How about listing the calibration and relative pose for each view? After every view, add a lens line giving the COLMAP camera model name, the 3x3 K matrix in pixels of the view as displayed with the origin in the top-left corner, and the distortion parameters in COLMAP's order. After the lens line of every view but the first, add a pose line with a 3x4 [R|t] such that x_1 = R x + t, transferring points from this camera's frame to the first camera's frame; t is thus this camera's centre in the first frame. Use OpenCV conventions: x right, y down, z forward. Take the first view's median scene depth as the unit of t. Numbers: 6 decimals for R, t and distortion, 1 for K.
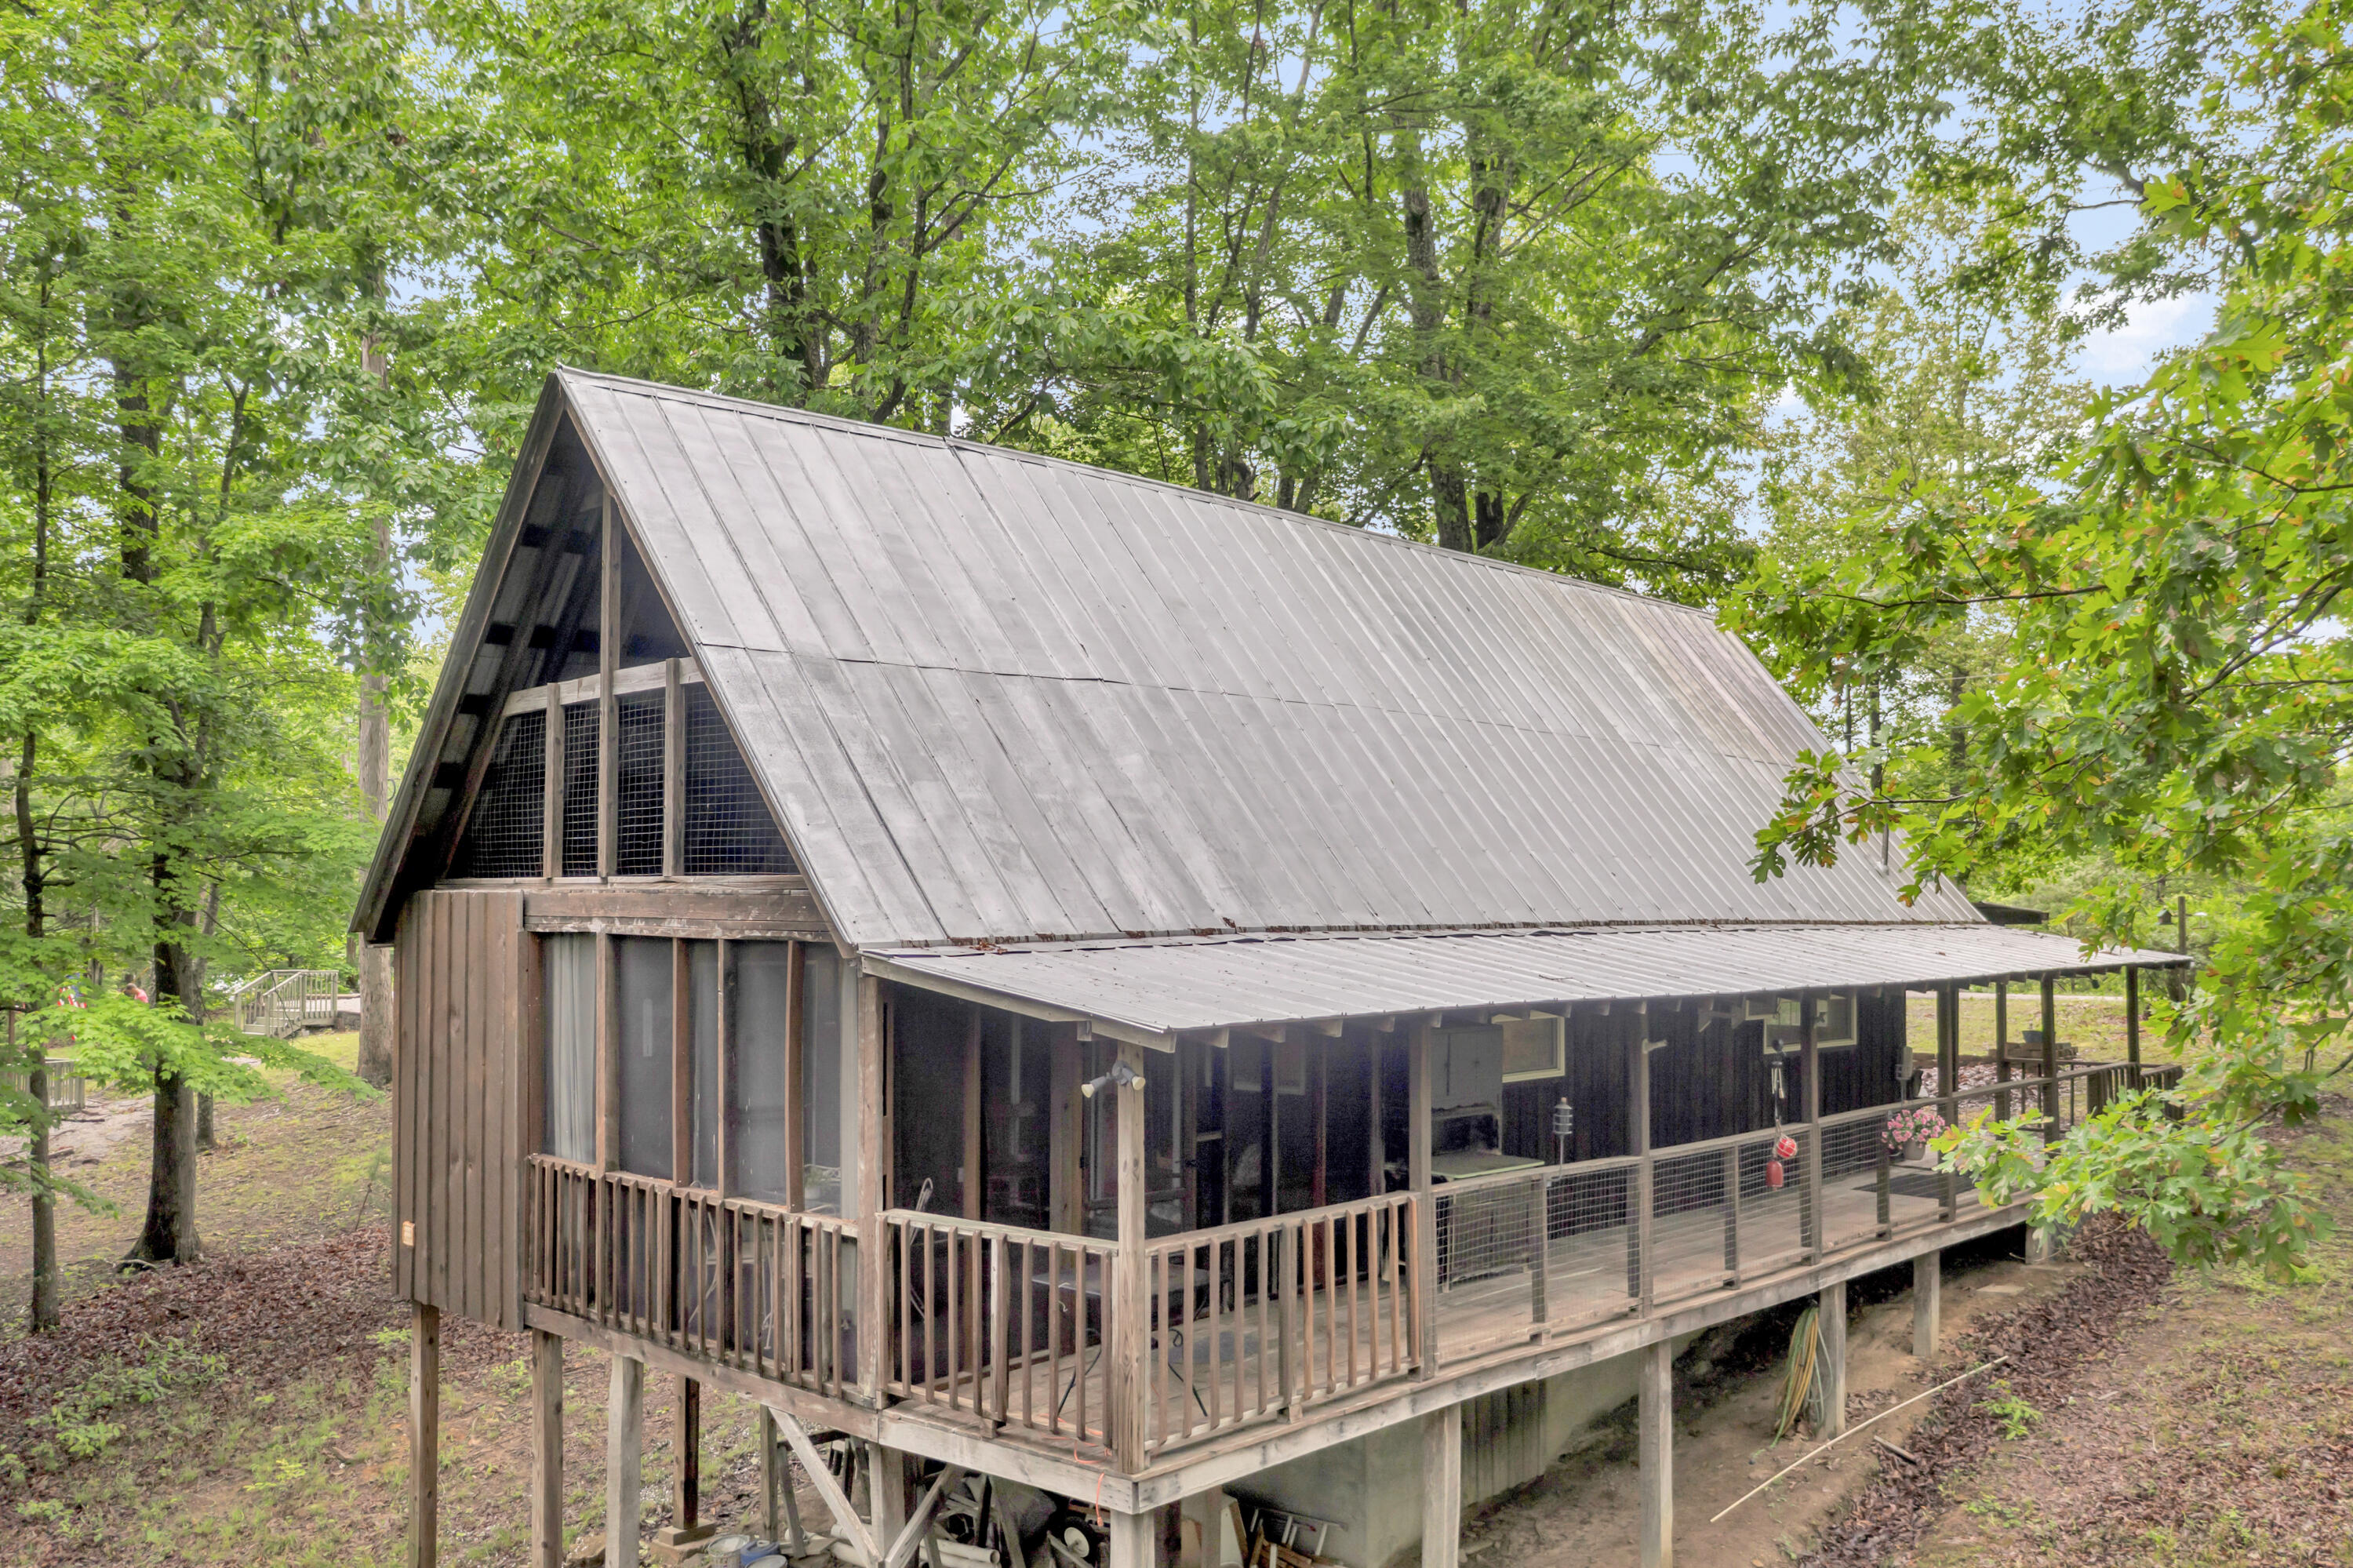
lens RADIAL K [[1876.1, 0, 1110.3], [0, 1876.1, 866.4], [0, 0, 1]] dist [-0.008096, 0.009032]
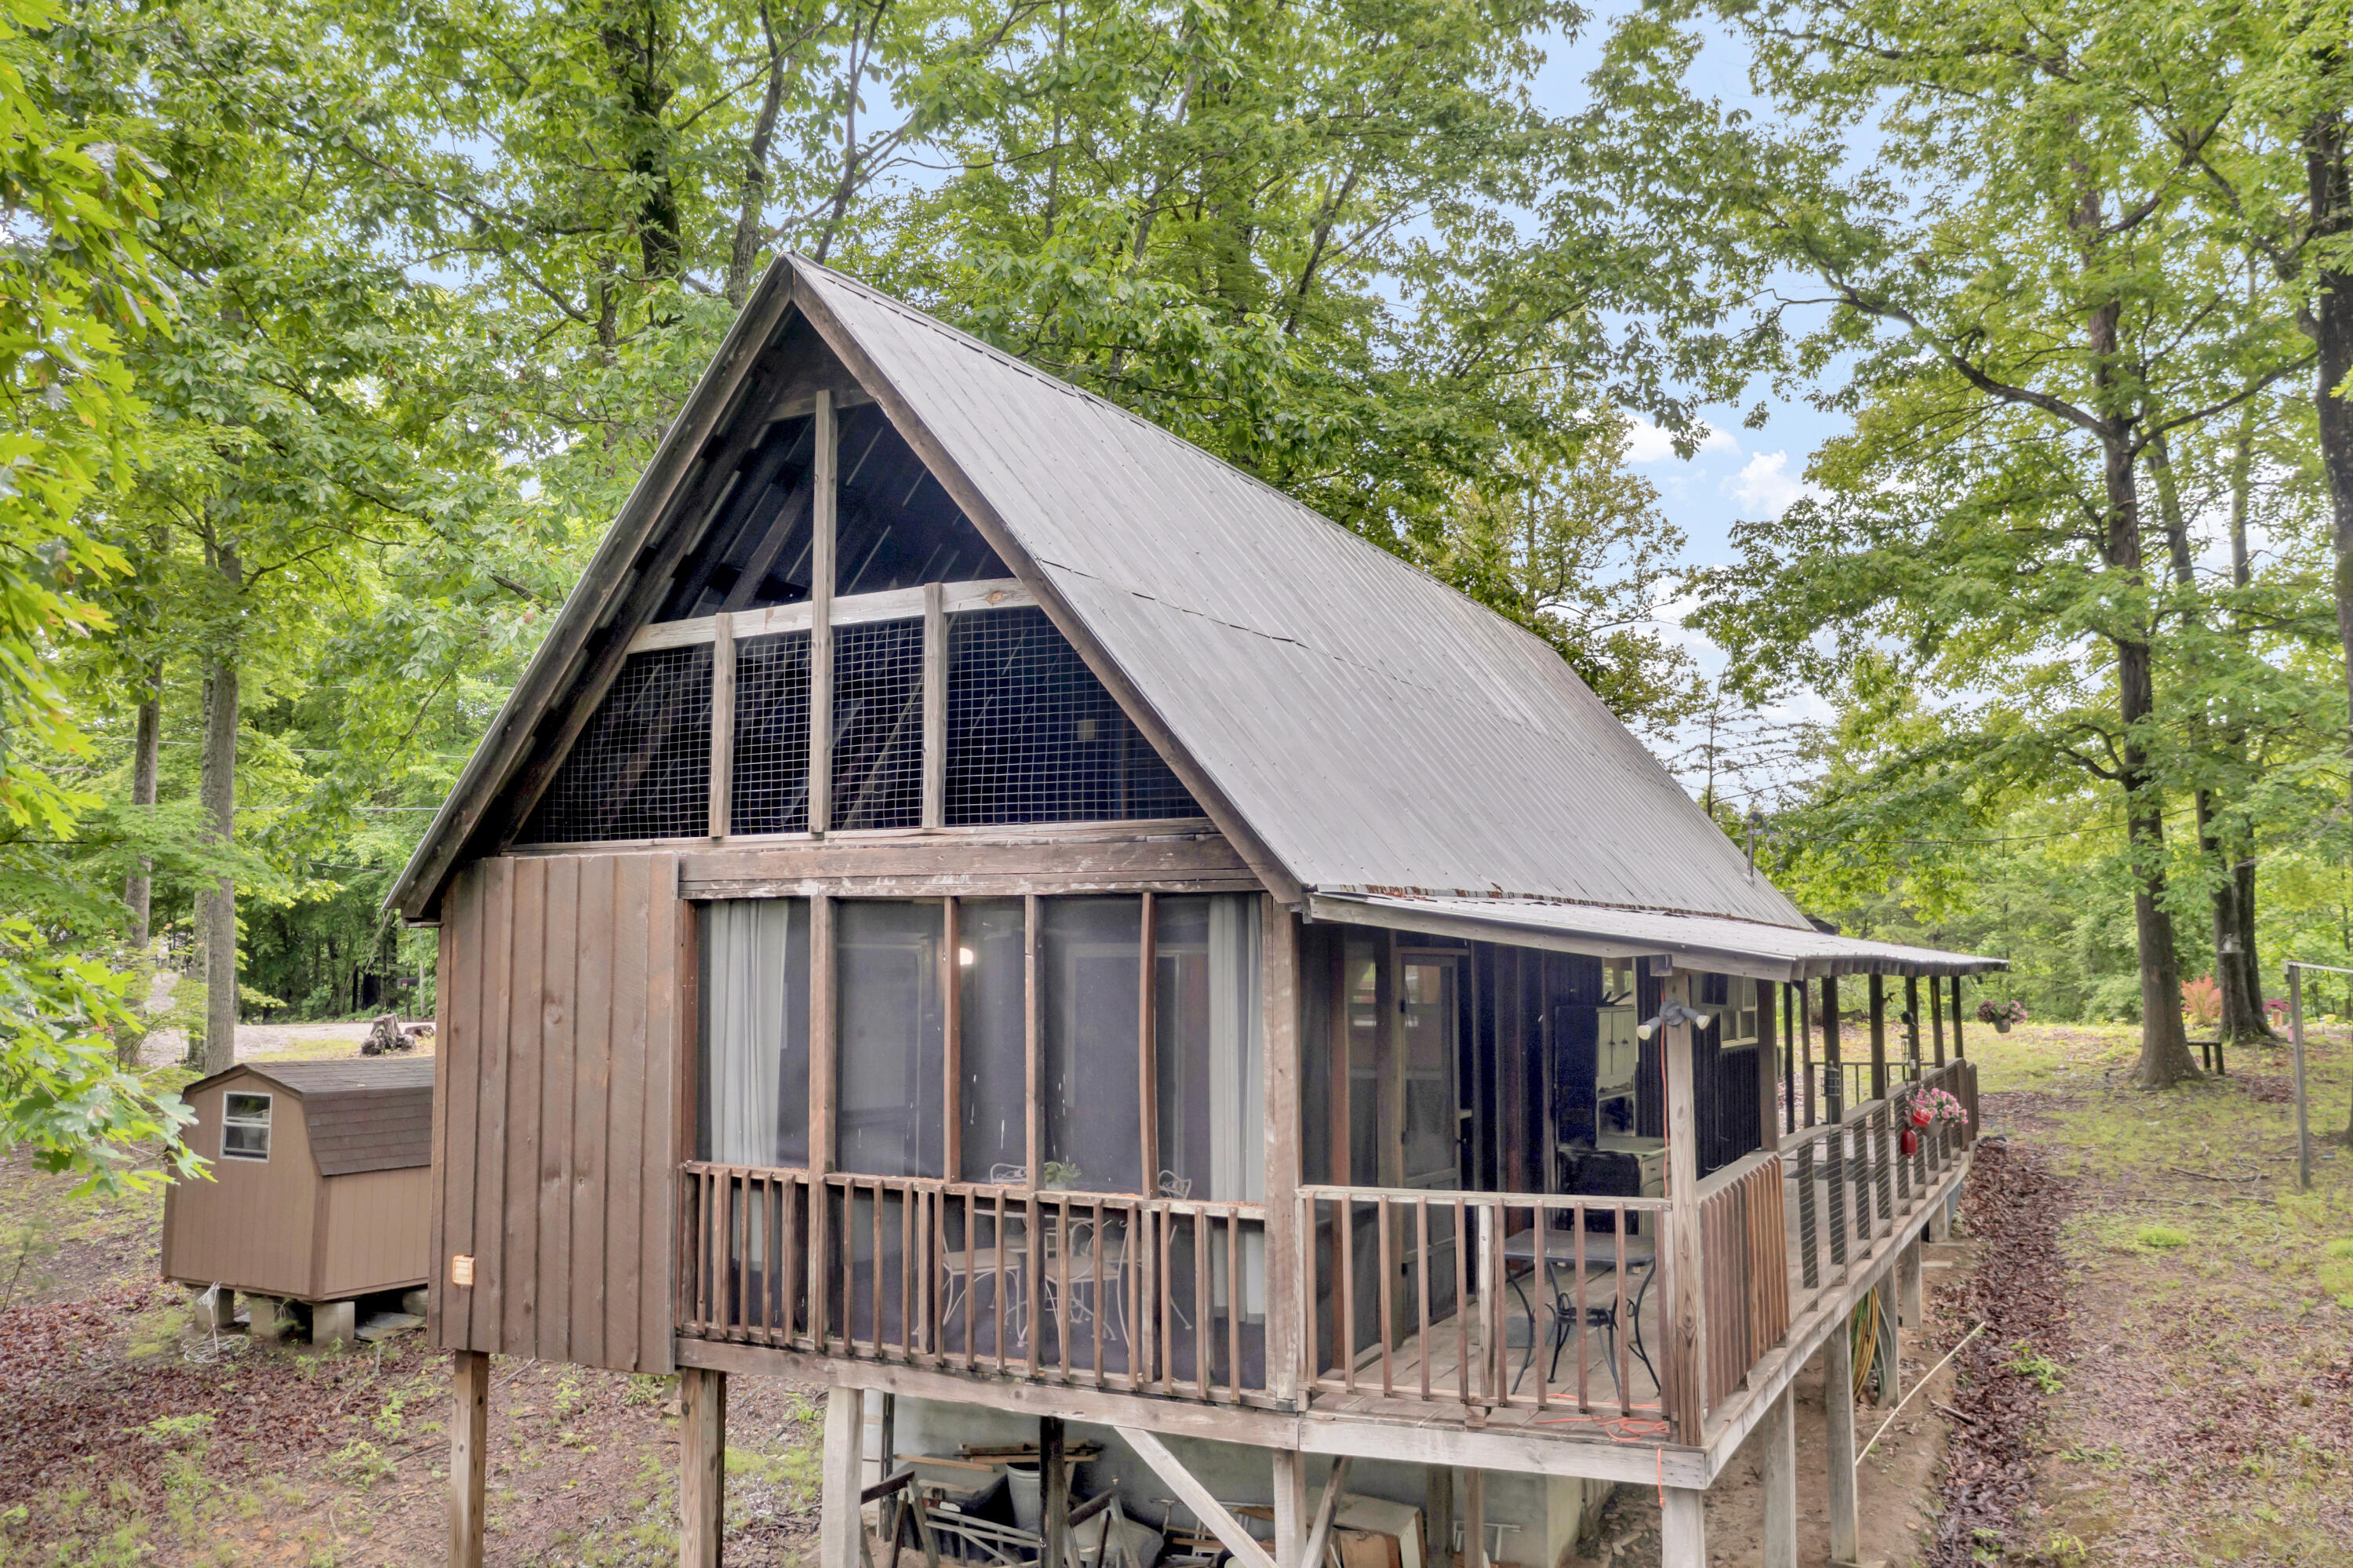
lens RADIAL K [[1876.1, 0, 1174.4], [0, 1876.1, 788.1], [0, 0, 1]] dist [-0.008096, 0.009032]
pose [[0.958298, 0.023778, 0.284779, -0.361683], [-0.003997, 0.997550, -0.069843, 0.045451], [-0.285742, 0.065793, 0.956045, 0.118769]]
